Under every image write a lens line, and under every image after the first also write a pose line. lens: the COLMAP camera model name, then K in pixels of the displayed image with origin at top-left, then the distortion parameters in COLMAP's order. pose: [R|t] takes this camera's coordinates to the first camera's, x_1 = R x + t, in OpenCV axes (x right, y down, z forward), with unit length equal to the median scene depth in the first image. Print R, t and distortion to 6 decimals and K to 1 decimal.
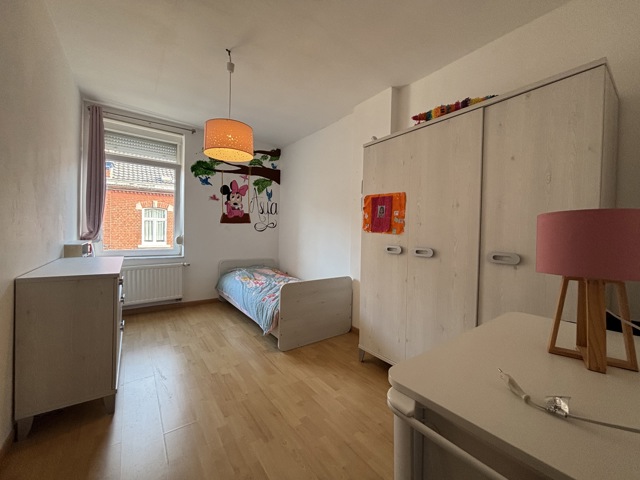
lens RADIAL K [[257.2, 0, 320.1], [0, 257.2, 238.5], [0, 0, 1]] dist [0.000817, -0.000331]
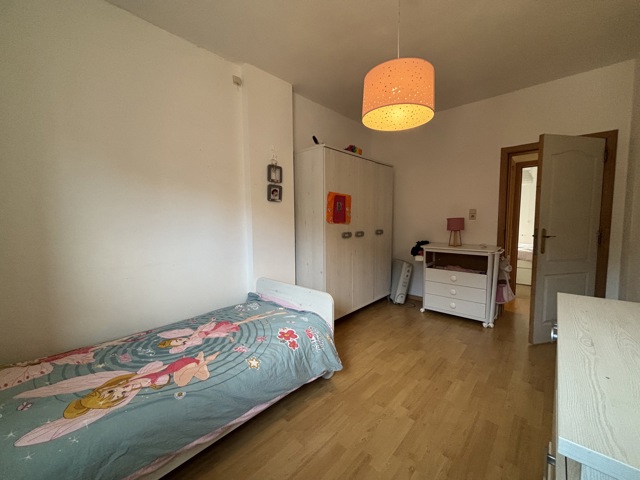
lens RADIAL K [[257.2, 0, 320.1], [0, 257.2, 238.5], [0, 0, 1]] dist [0.000817, -0.000331]
pose [[-0.186013, -0.102061, 0.977232, -1.059971], [0.027864, 0.993643, 0.109079, -0.094981], [-0.982152, 0.047520, -0.181987, 1.394592]]
